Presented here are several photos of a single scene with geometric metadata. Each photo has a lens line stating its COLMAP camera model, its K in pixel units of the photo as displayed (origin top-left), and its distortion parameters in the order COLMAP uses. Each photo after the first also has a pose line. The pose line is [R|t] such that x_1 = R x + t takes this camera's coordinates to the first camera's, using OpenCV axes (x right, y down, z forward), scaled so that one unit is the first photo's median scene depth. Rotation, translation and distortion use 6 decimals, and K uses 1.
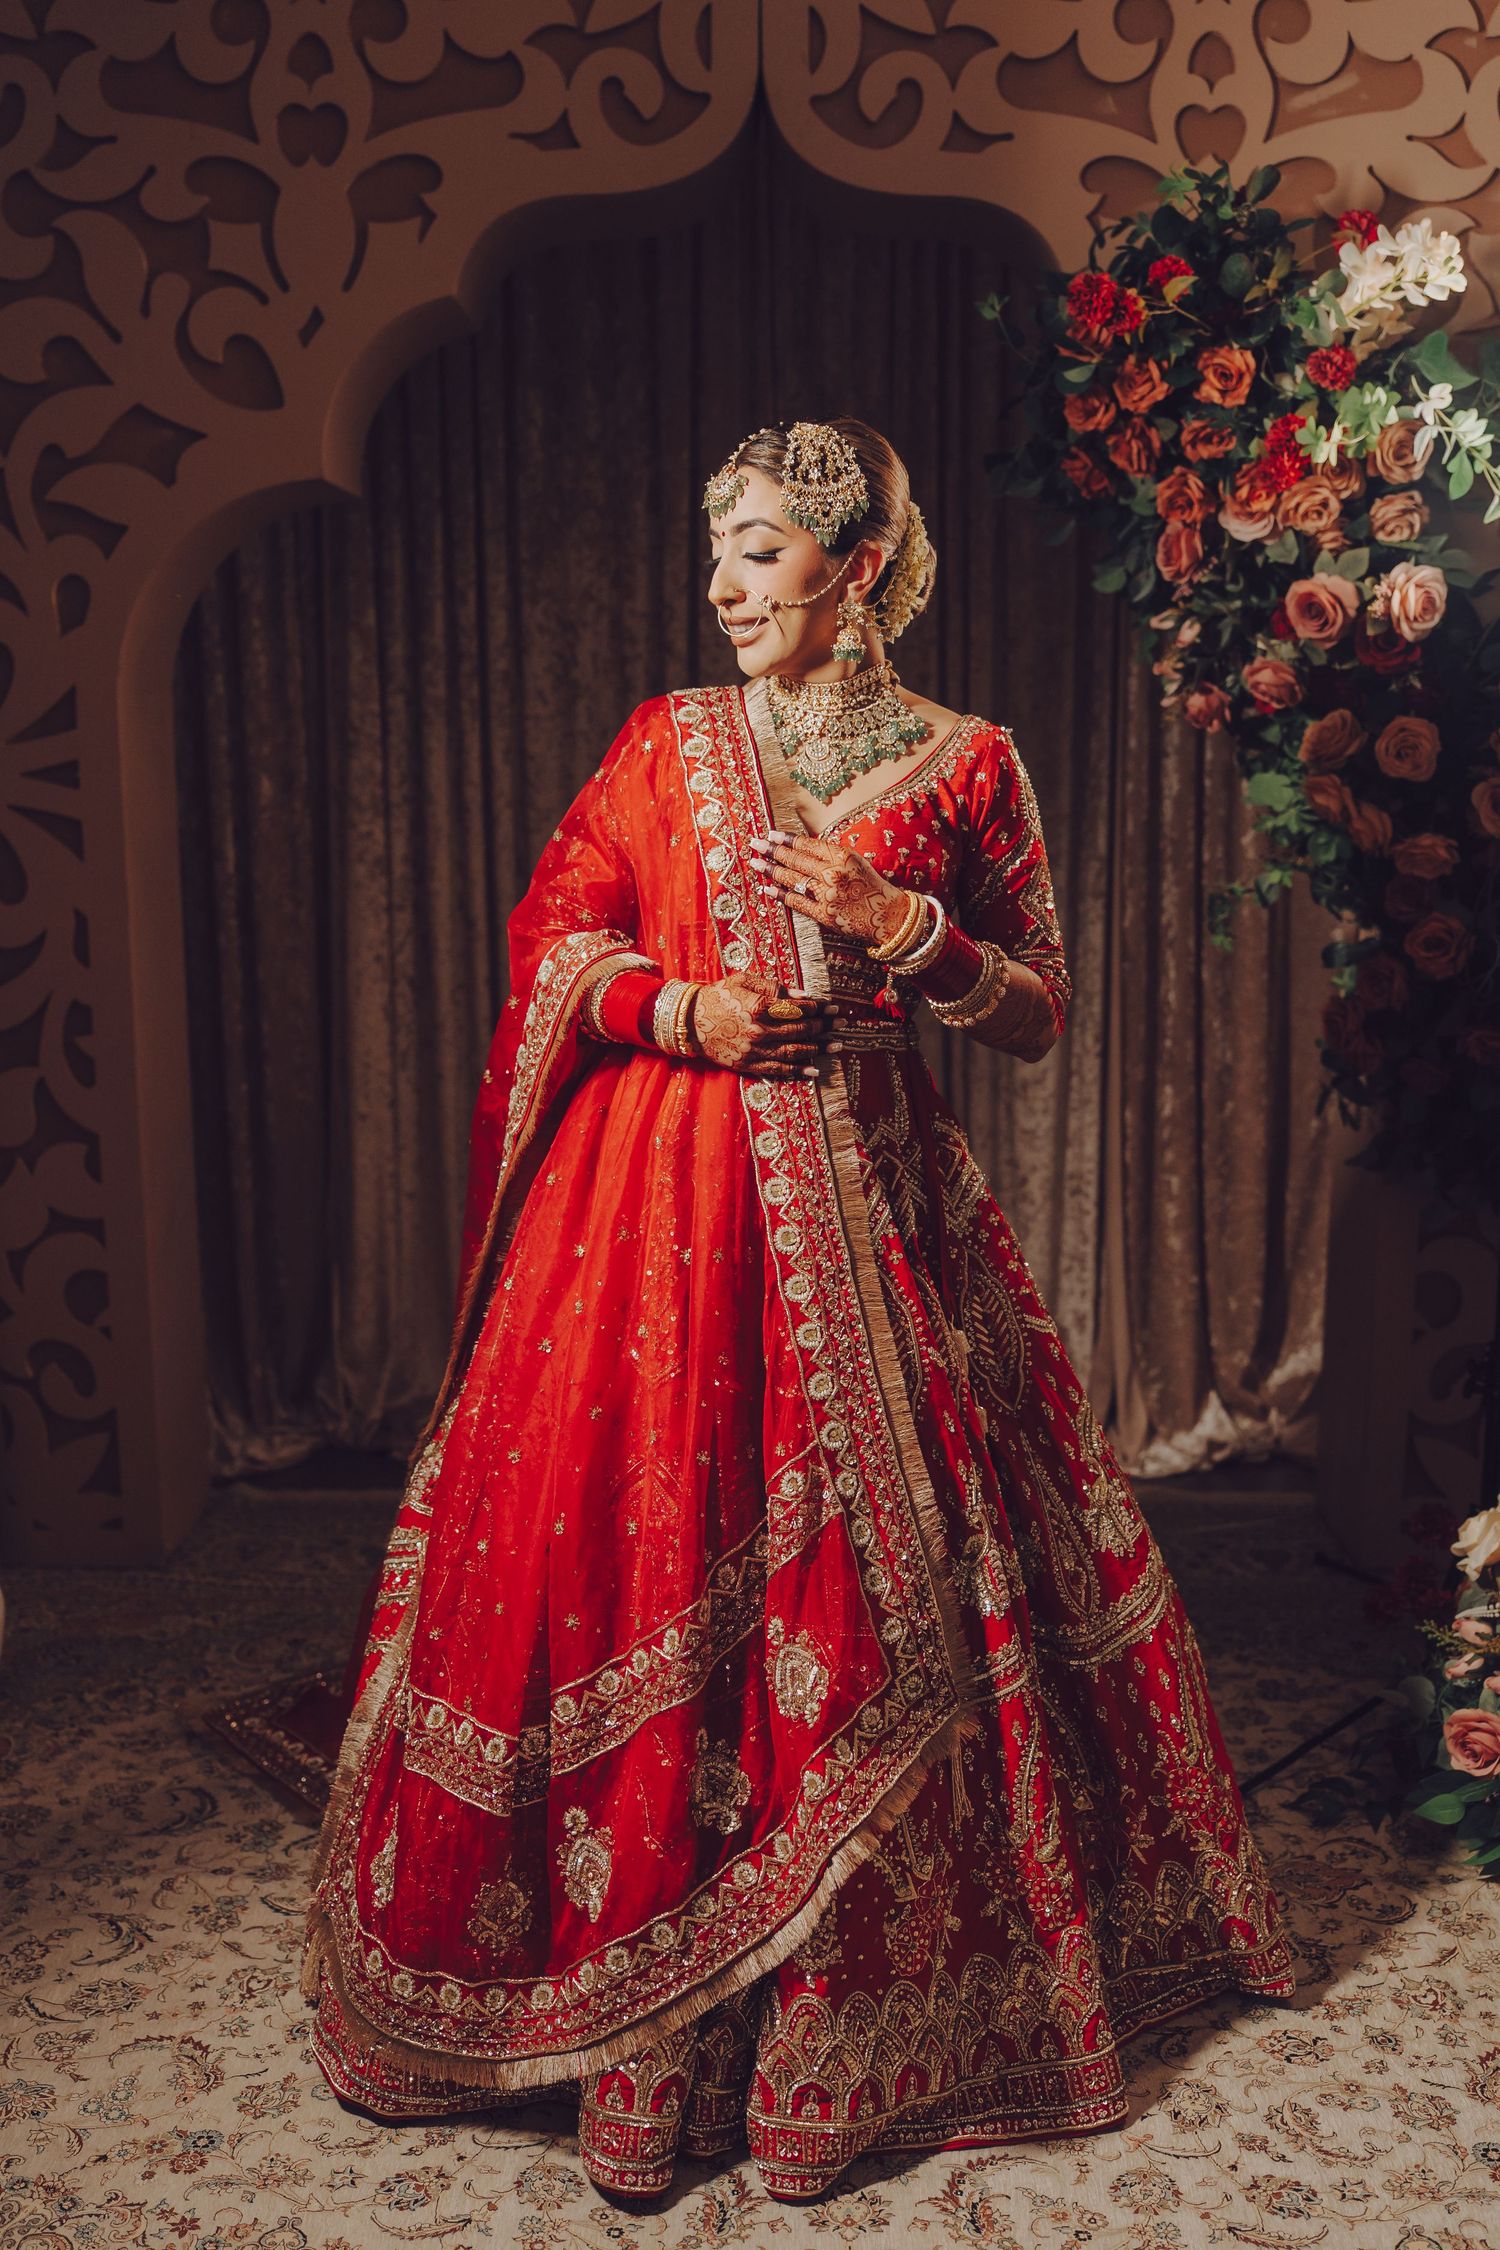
lens RADIAL K [[2043.8, 0, 759.6], [0, 2043.8, 1135.4], [0, 0, 1]] dist [-0.052248, -0.002139]
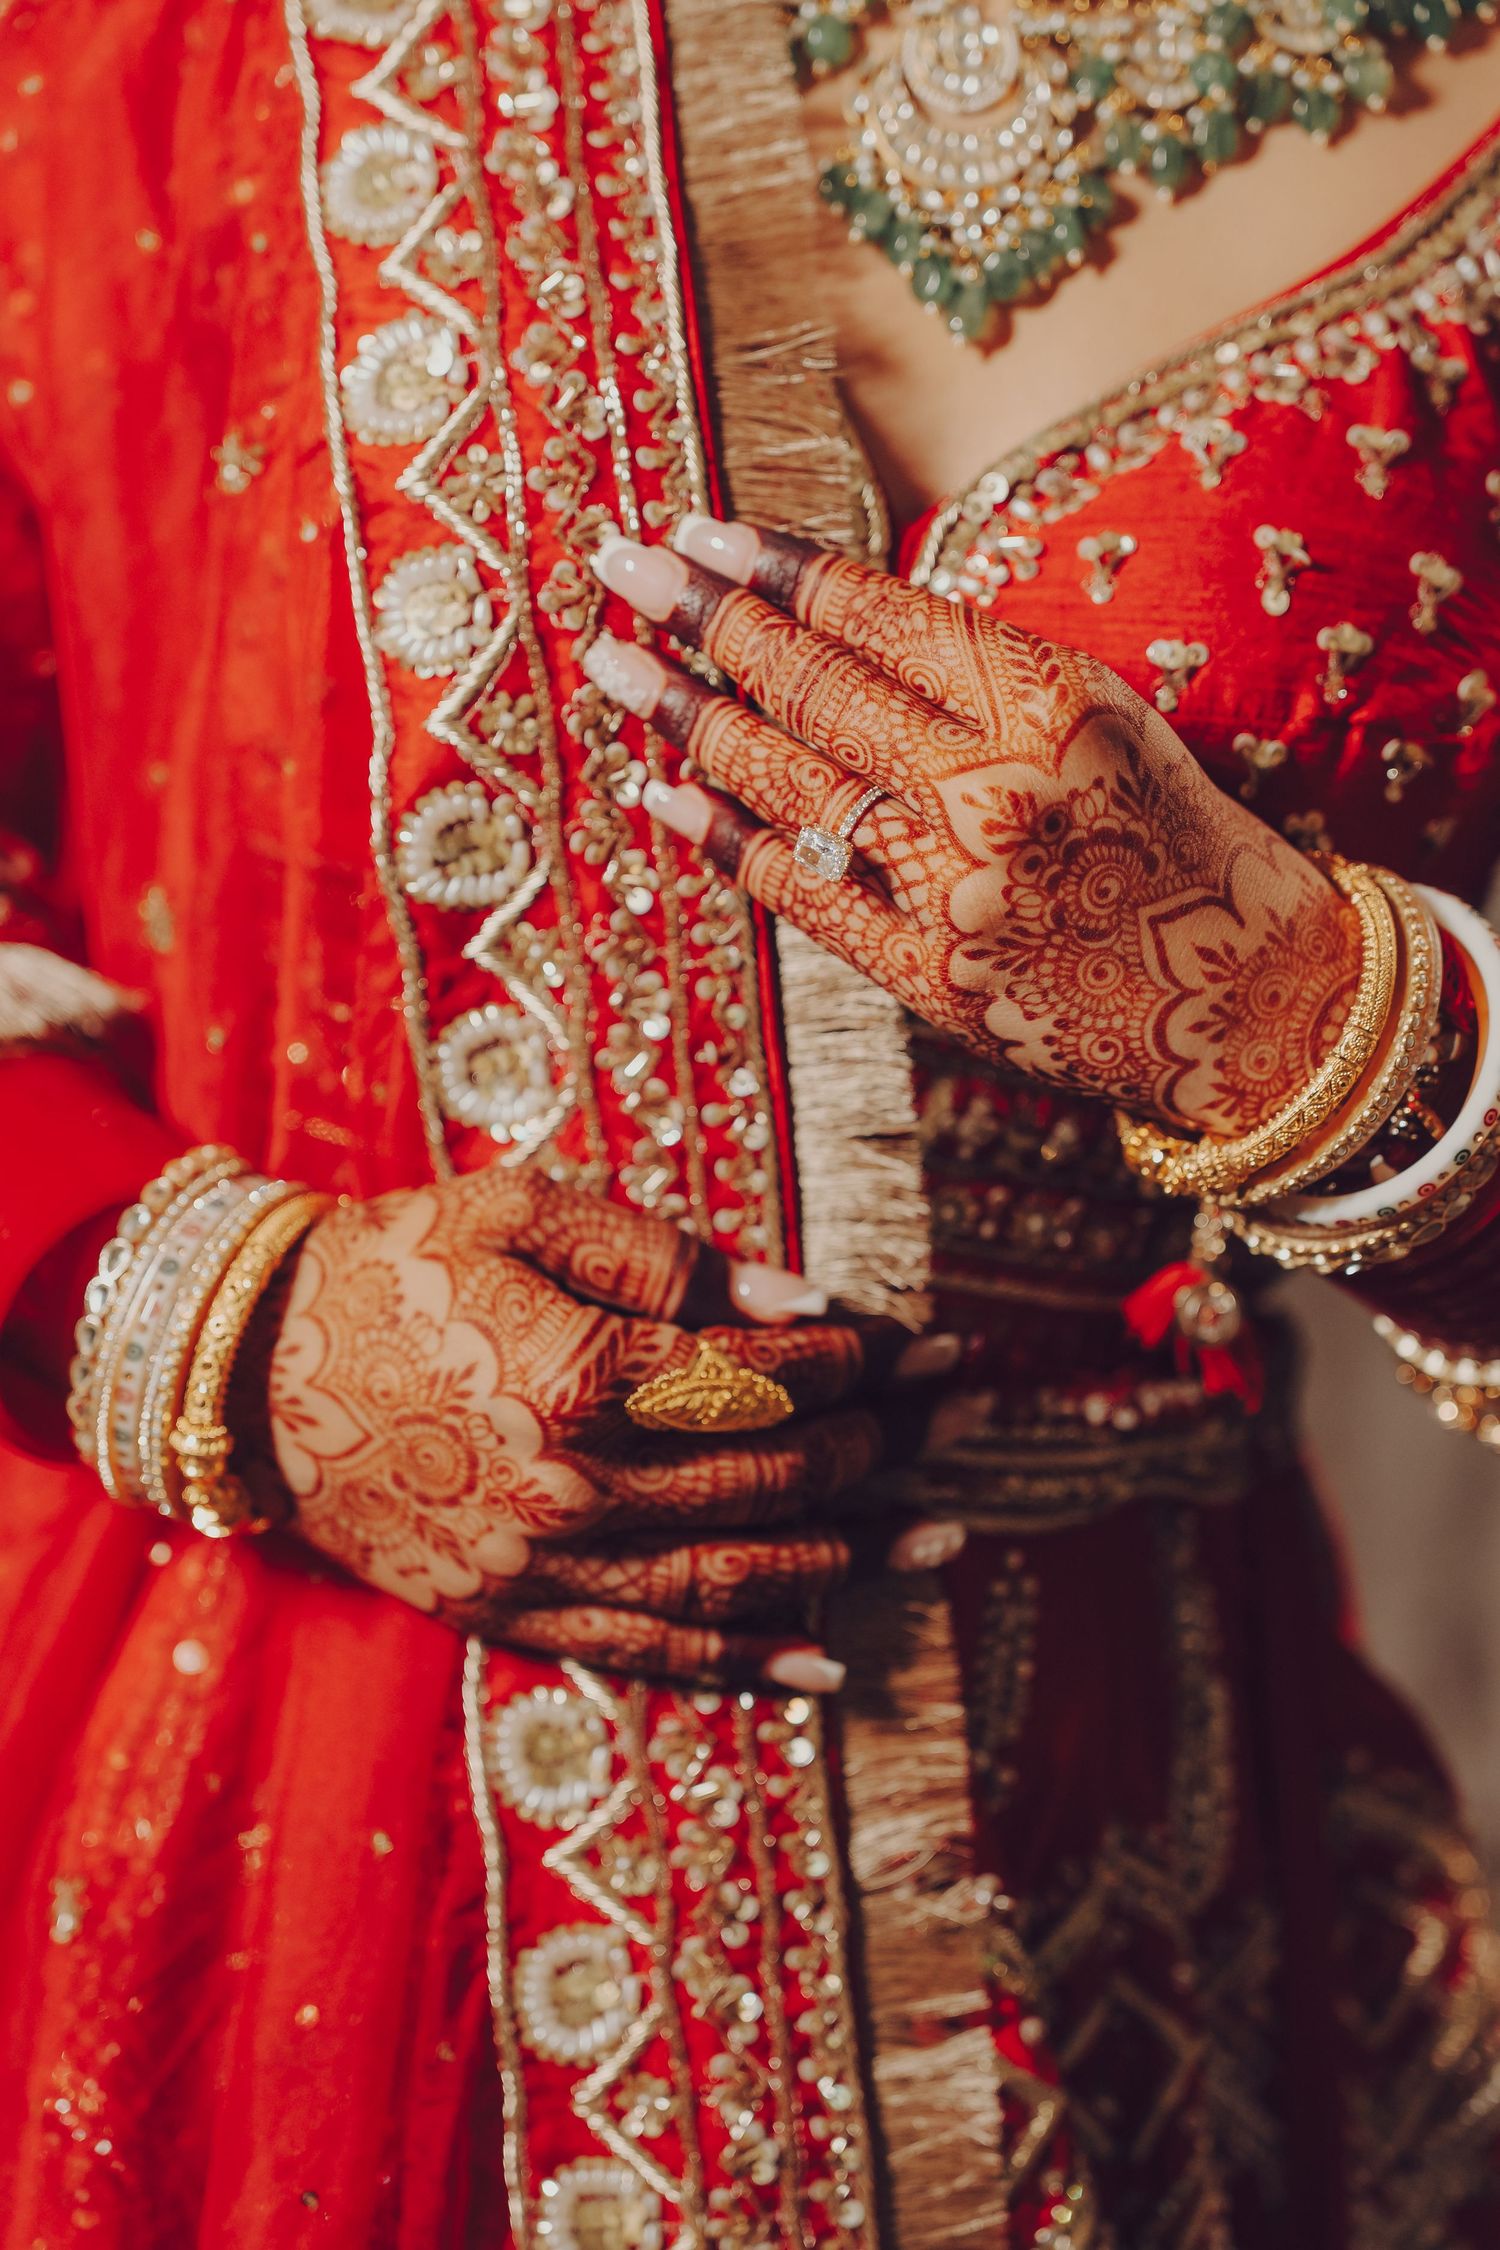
lens RADIAL K [[4420.2, 0, 800.3], [0, 4420.2, 1125.1], [0, 0, 1]] dist [0.706294, -4.533234]
pose [[0.996703, 0.073582, 0.034199, 0.004576], [-0.078020, 0.984853, 0.154844, -0.156960], [-0.022287, -0.157002, 0.987347, 0.549865]]
